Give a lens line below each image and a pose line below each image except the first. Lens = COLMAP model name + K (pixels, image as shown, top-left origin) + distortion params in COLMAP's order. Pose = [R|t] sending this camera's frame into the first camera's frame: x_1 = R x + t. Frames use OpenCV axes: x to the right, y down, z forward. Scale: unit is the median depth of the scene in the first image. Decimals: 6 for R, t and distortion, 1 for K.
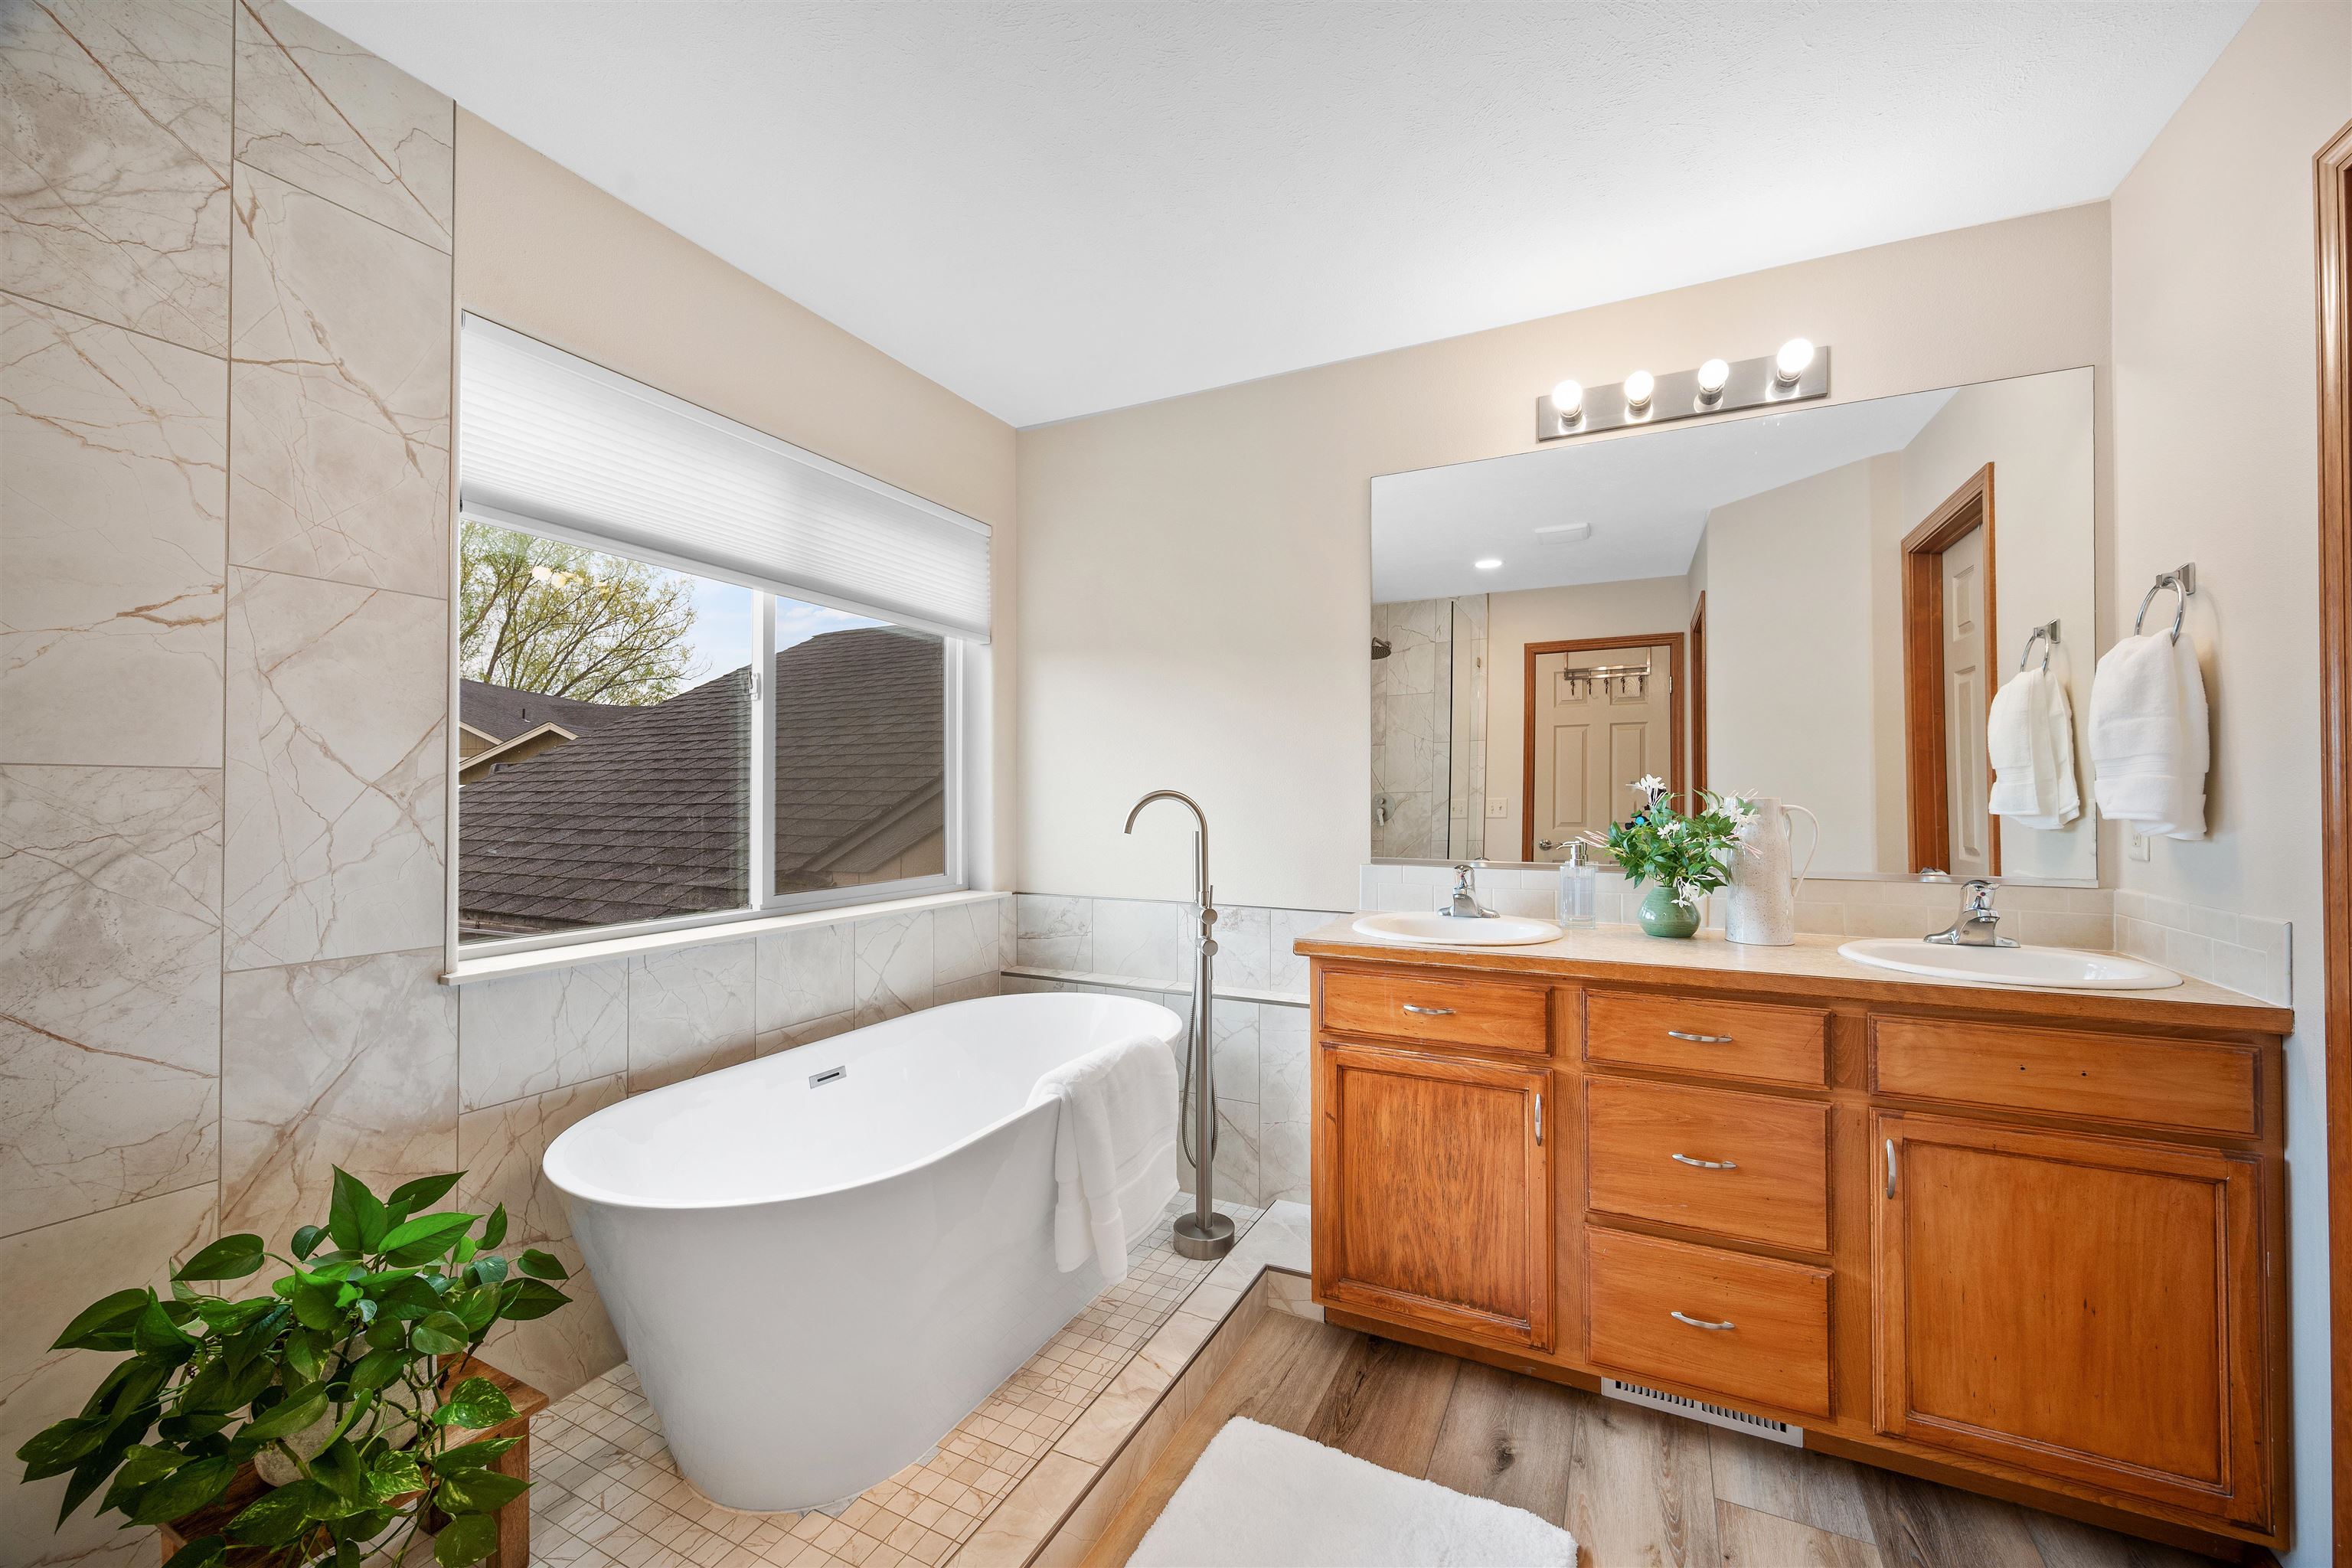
lens RADIAL K [[918.2, 0, 1170.6], [0, 918.2, 787.0], [0, 0, 1]] dist [-0.000961, 0.000288]
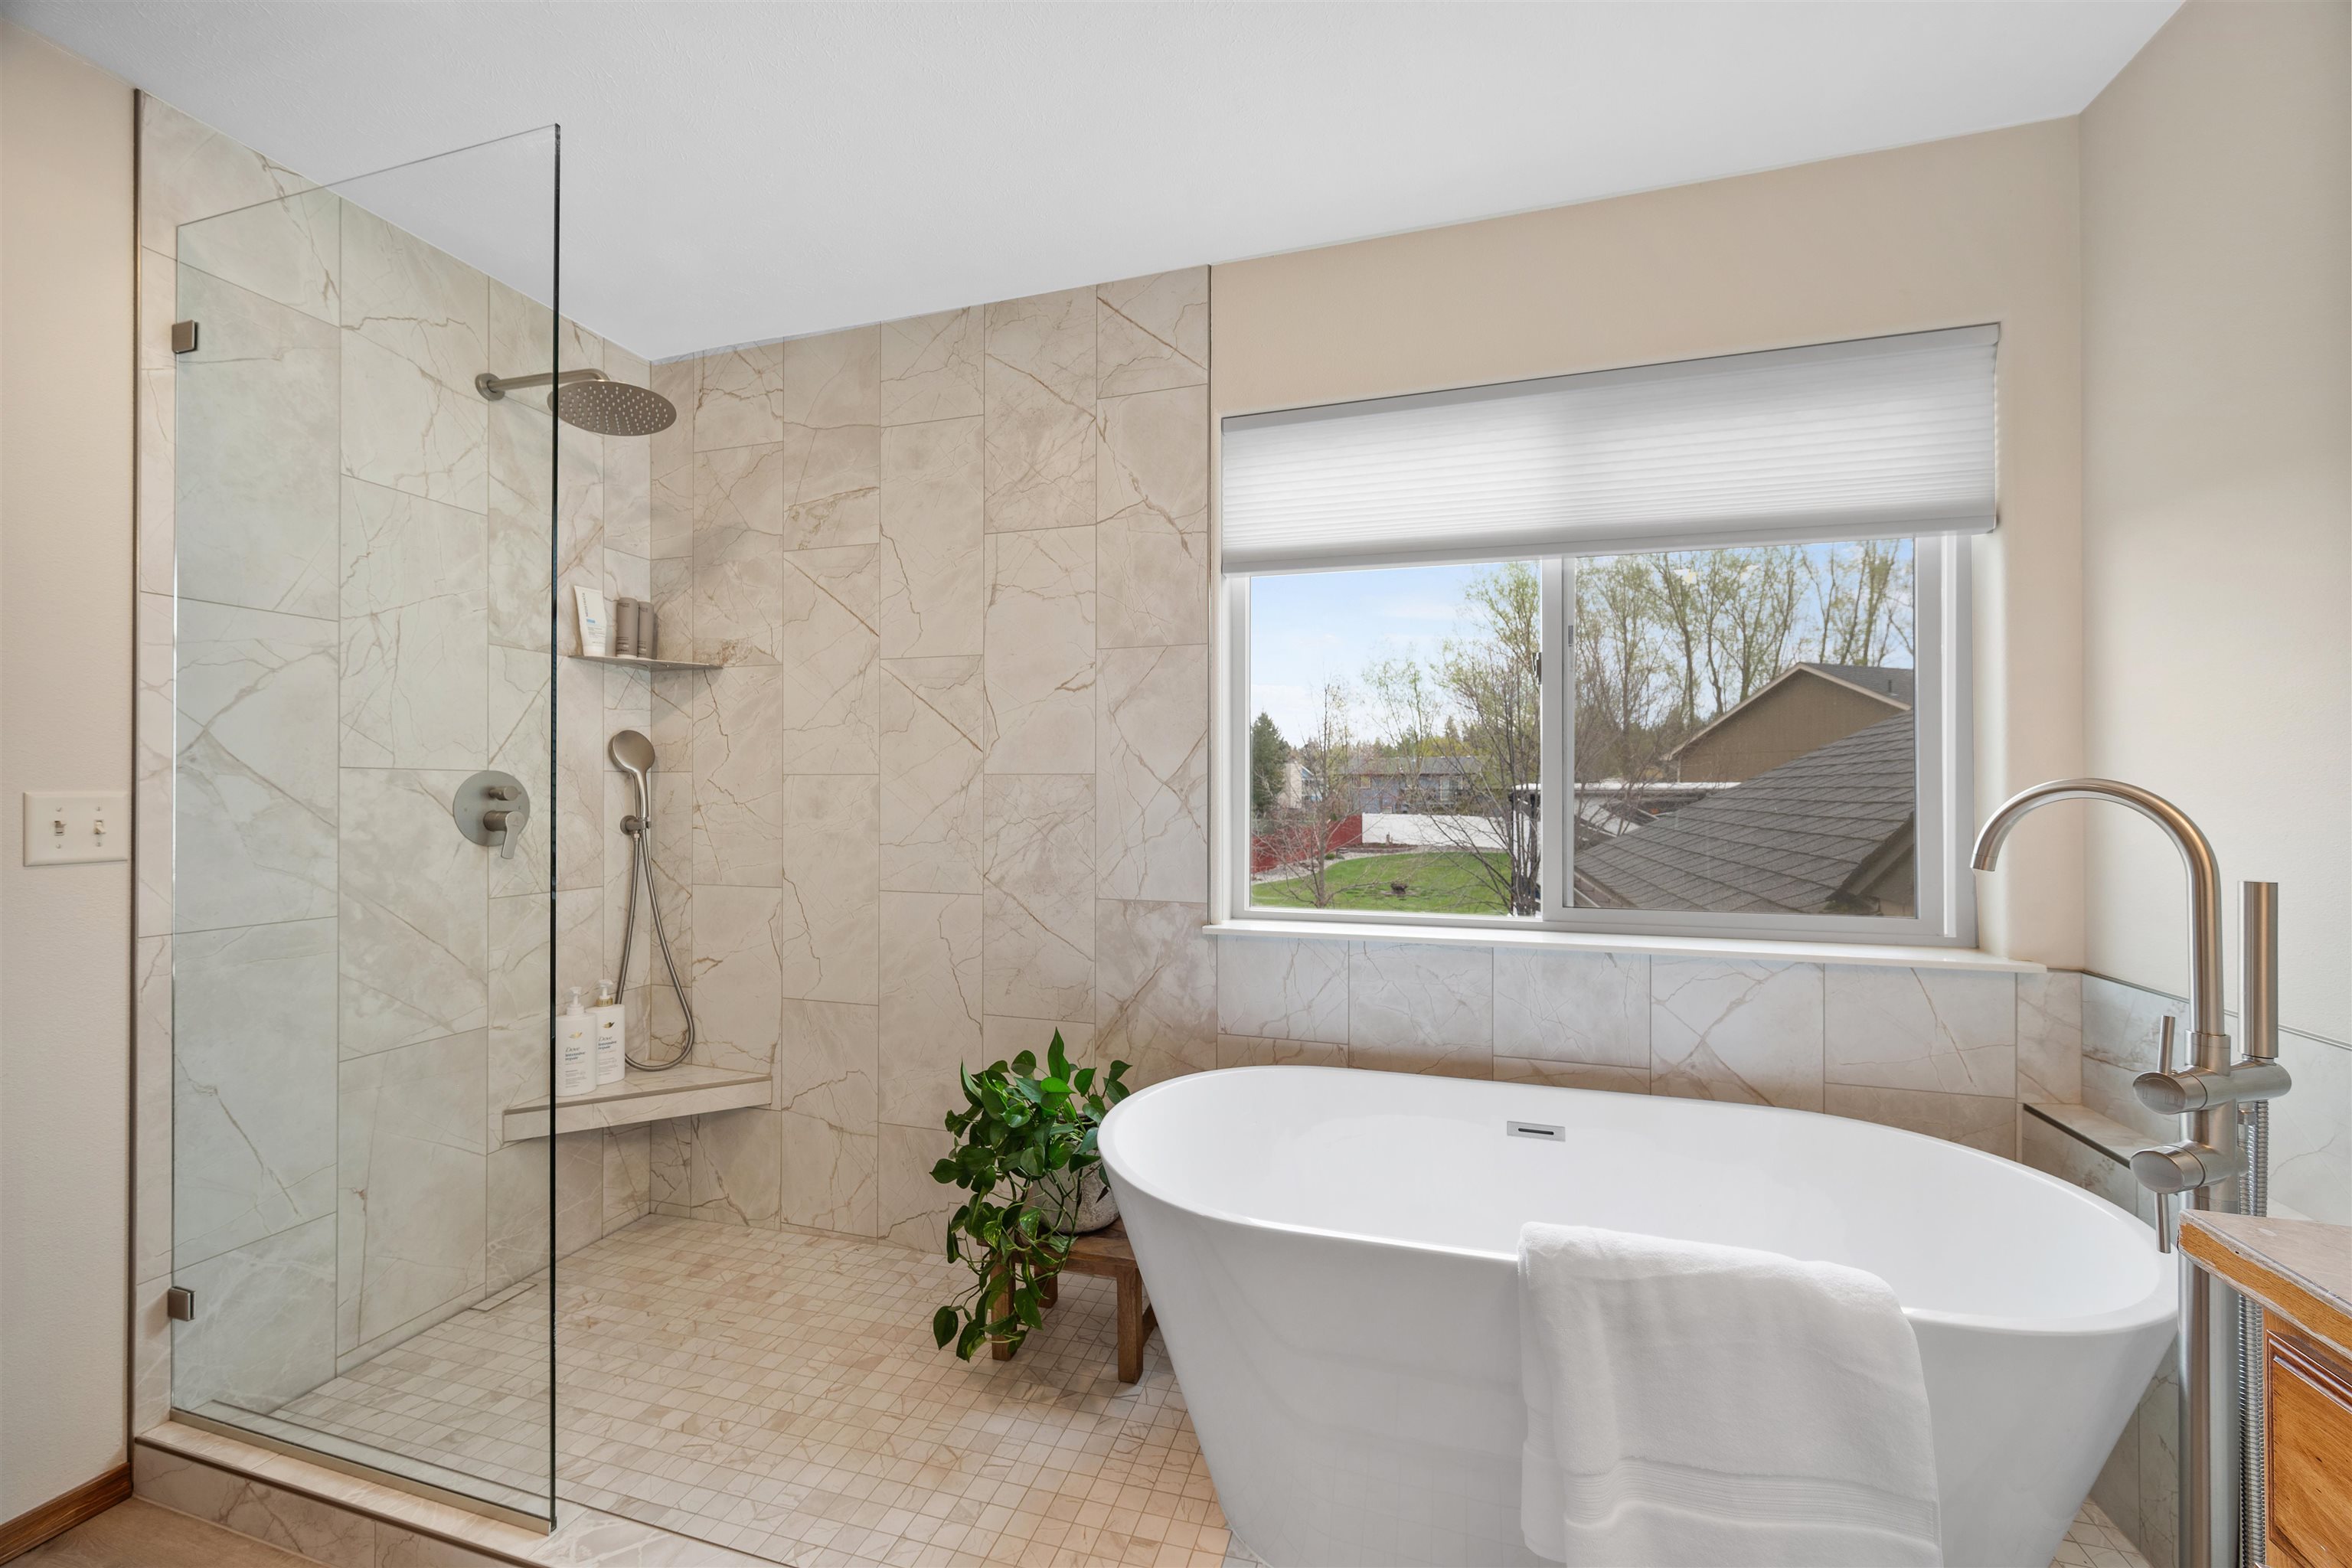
lens RADIAL K [[918.2, 0, 1170.7], [0, 918.2, 783.8], [0, 0, 1]] dist [-0.000961, 0.000288]
pose [[0.176003, -0.002565, -0.984386, 0.538098], [0.009984, 0.999950, -0.000820, -0.000263], [0.984339, -0.009684, 0.176020, 0.744926]]
